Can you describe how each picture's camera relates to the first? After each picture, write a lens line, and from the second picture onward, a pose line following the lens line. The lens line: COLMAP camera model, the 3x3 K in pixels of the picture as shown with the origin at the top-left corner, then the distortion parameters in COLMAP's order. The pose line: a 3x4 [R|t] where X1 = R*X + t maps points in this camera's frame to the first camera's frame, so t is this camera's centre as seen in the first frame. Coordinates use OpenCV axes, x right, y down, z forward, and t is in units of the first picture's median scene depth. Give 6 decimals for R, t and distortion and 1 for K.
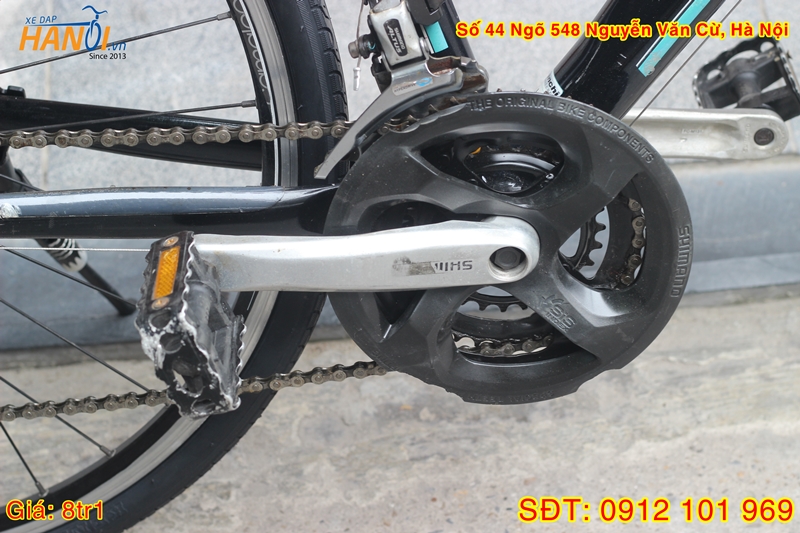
lens RADIAL K [[1898.7, 0, 404.0], [0, 1898.7, 265.4], [0, 0, 1]] dist [-0.076670, 0.000000]
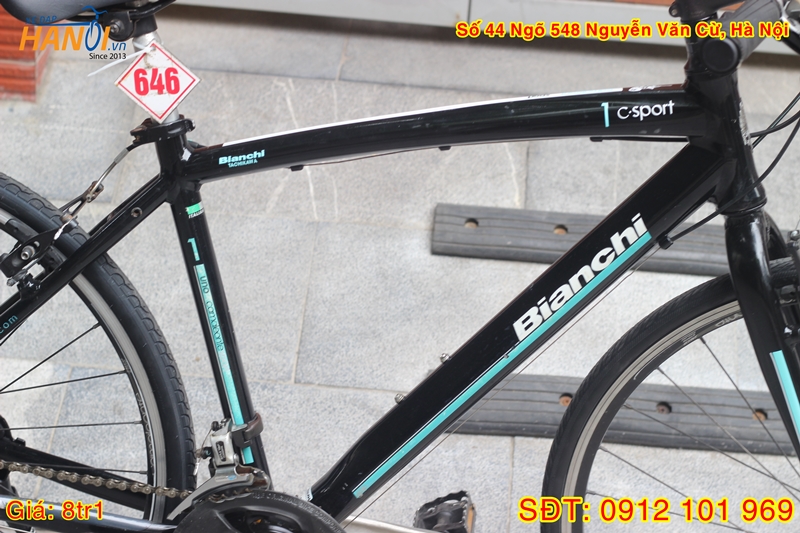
lens RADIAL K [[1898.7, 0, 398.8], [0, 1898.7, 265.3], [0, 0, 1]] dist [-0.076670, 0.000000]
pose [[0.982267, 0.180226, -0.051675, 0.222760], [-0.187211, 0.957805, -0.218085, 0.076271], [0.010190, 0.223892, 0.974561, -0.828507]]
